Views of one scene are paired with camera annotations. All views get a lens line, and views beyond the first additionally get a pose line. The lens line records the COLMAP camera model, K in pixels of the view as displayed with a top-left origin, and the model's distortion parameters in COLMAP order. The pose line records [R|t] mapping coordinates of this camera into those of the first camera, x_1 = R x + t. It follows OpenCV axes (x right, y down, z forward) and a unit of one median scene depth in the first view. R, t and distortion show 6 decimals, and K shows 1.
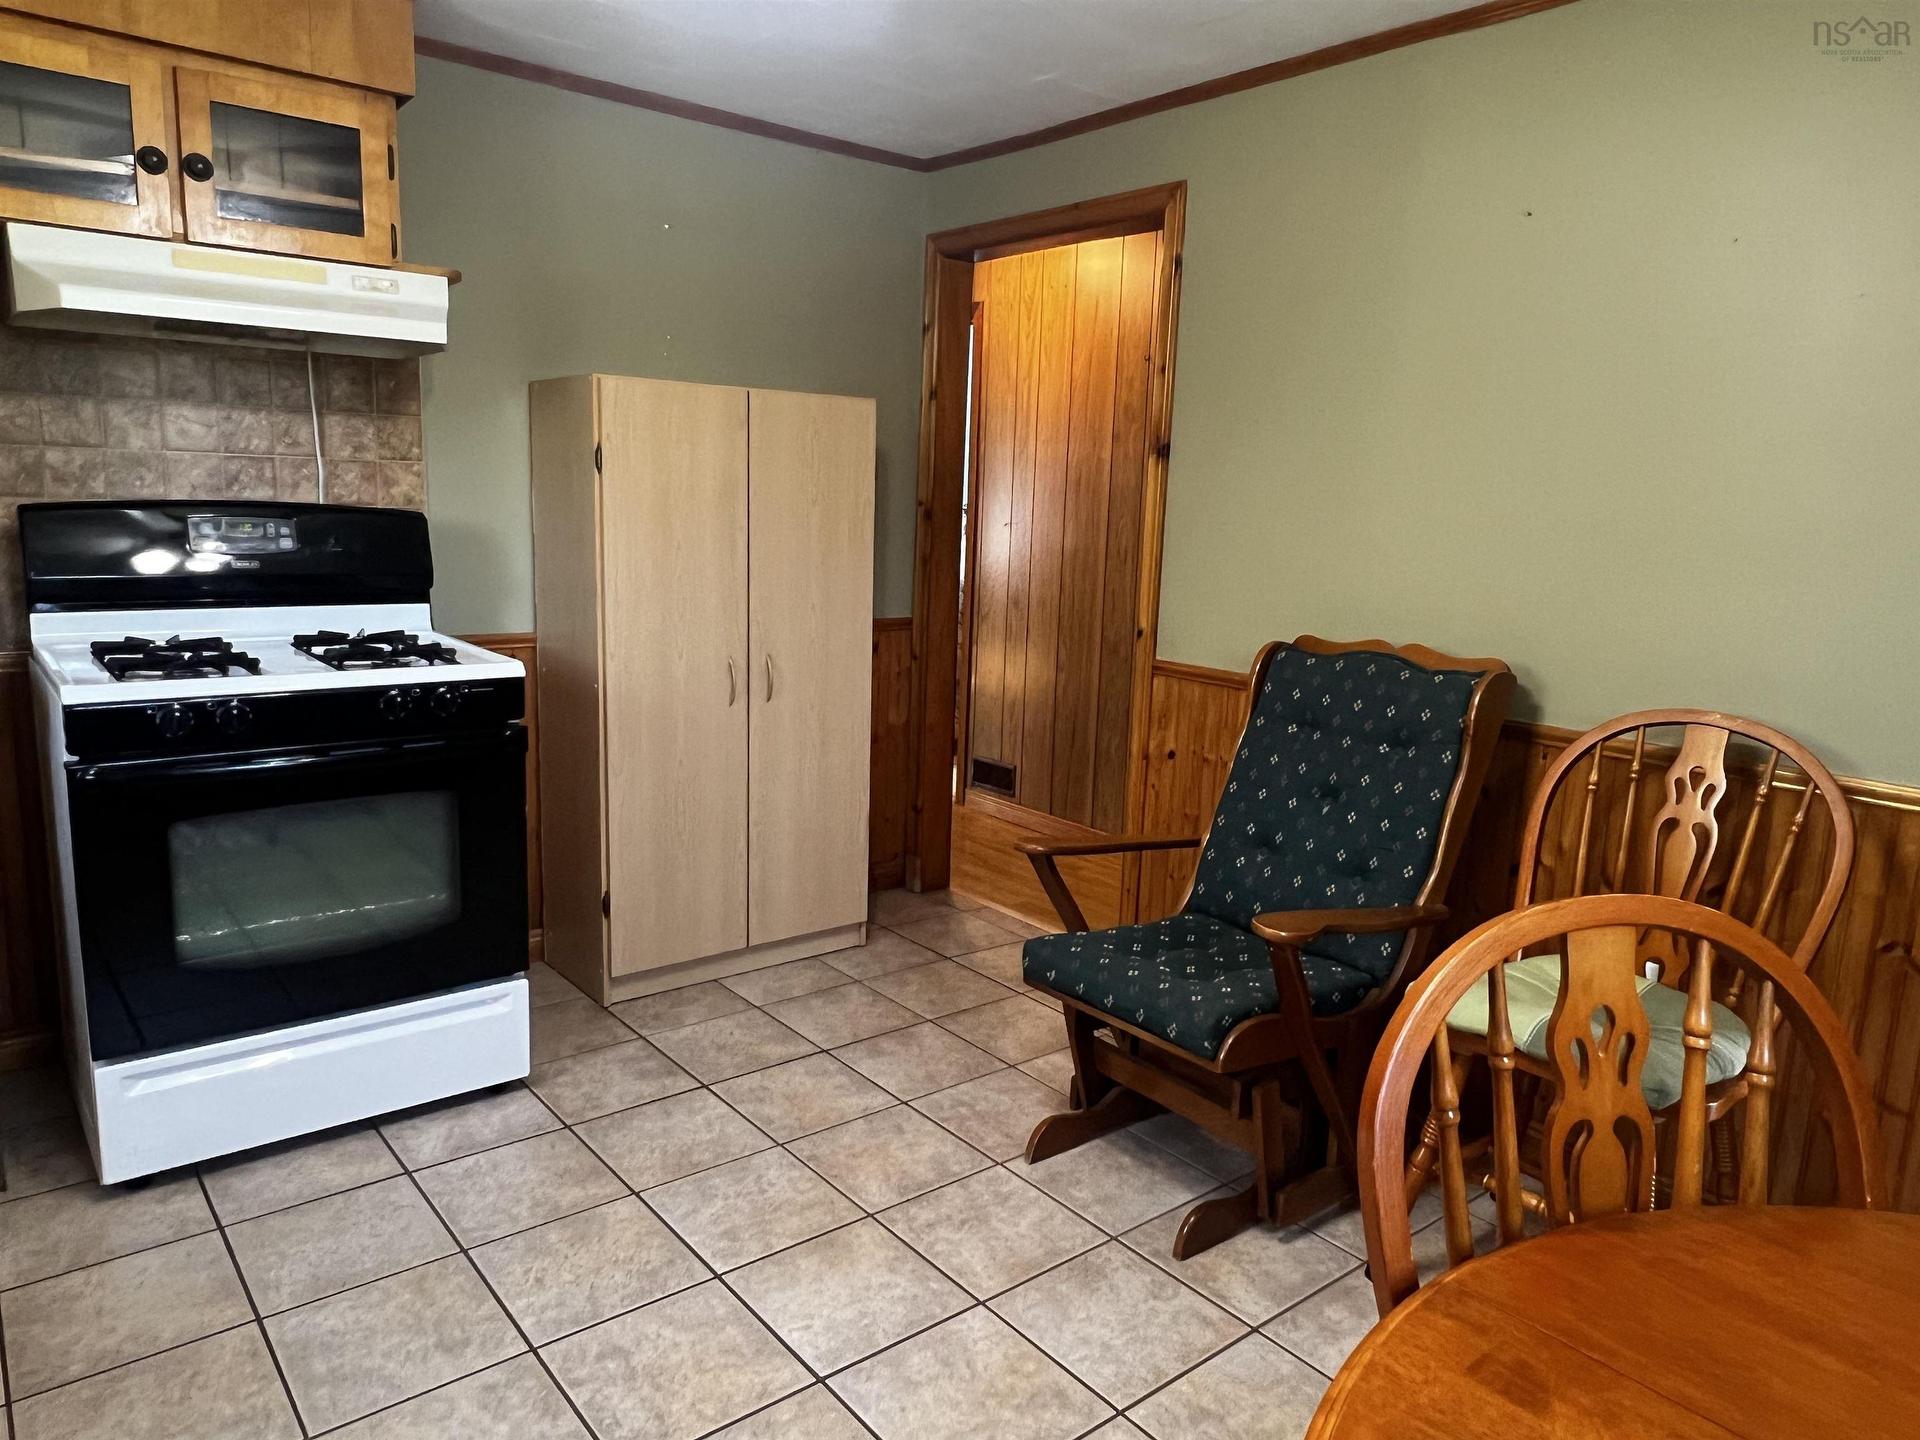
lens RADIAL K [[1268.5, 0, 960.0], [0, 1268.5, 720.0], [0, 0, 1]] dist [-0.000946, -0.004070]
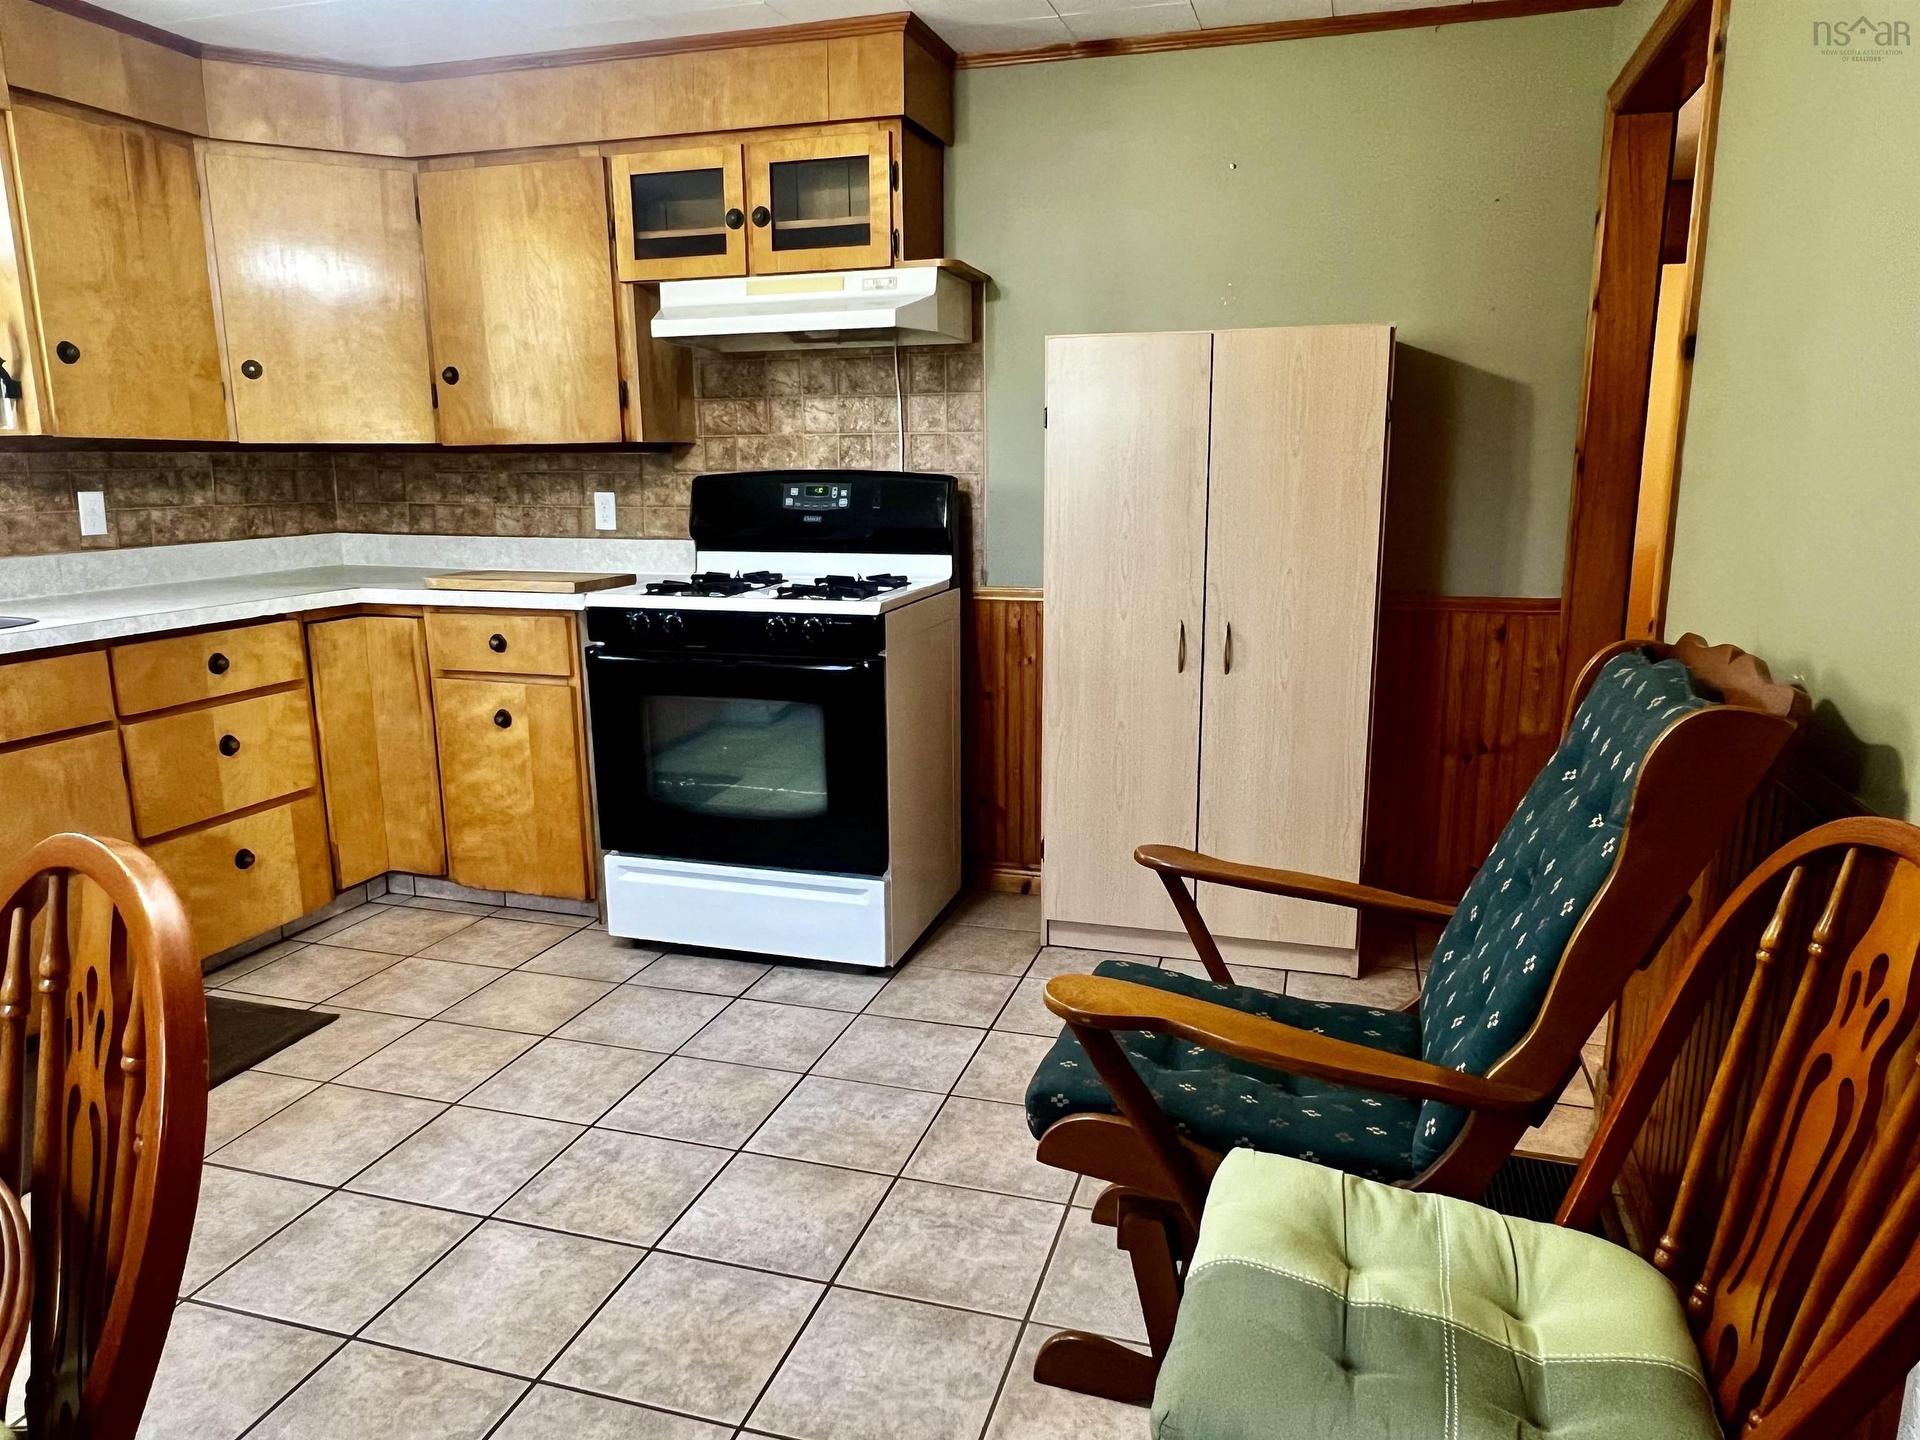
lens RADIAL K [[1274.6, 0, 961.5], [0, 1274.6, 728.2], [0, 0, 1]] dist [-0.001178, -0.002741]
pose [[0.557605, 0.131050, -0.819697, 0.626590], [-0.119182, 0.989868, 0.077181, -0.030042], [0.821506, 0.054657, 0.567574, 0.404575]]
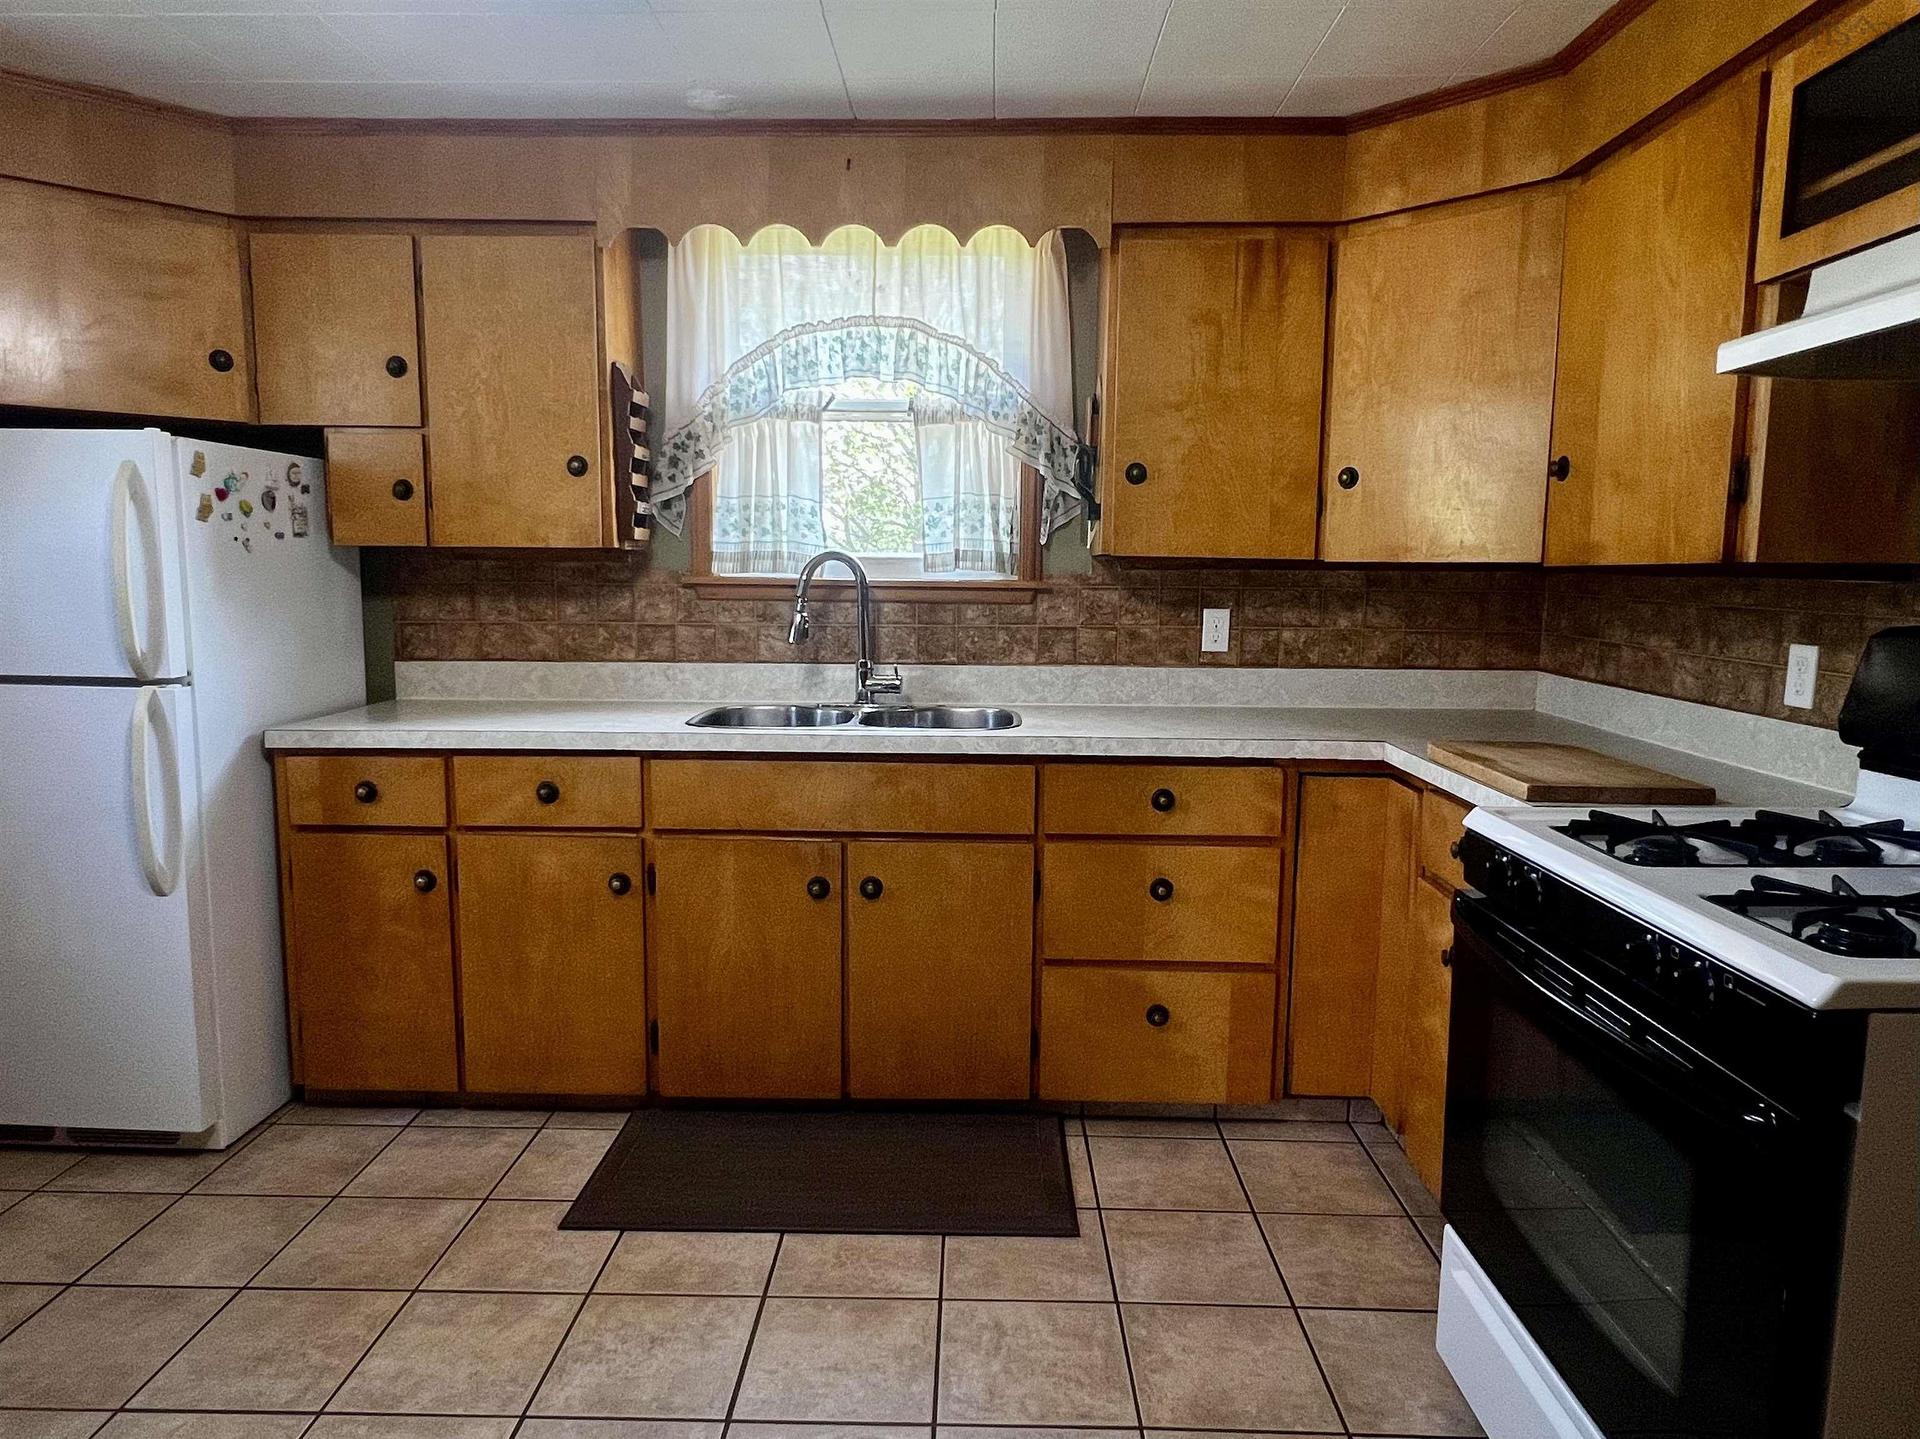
lens RADIAL K [[1203.4, 0, 954.6], [0, 1203.4, 723.4], [0, 0, 1]] dist [0.001496, -0.000796]
pose [[-0.649348, 0.054176, -0.758559, 0.155897], [-0.166832, 0.963014, 0.211591, -0.162951], [0.741967, 0.263948, -0.616293, 0.977420]]
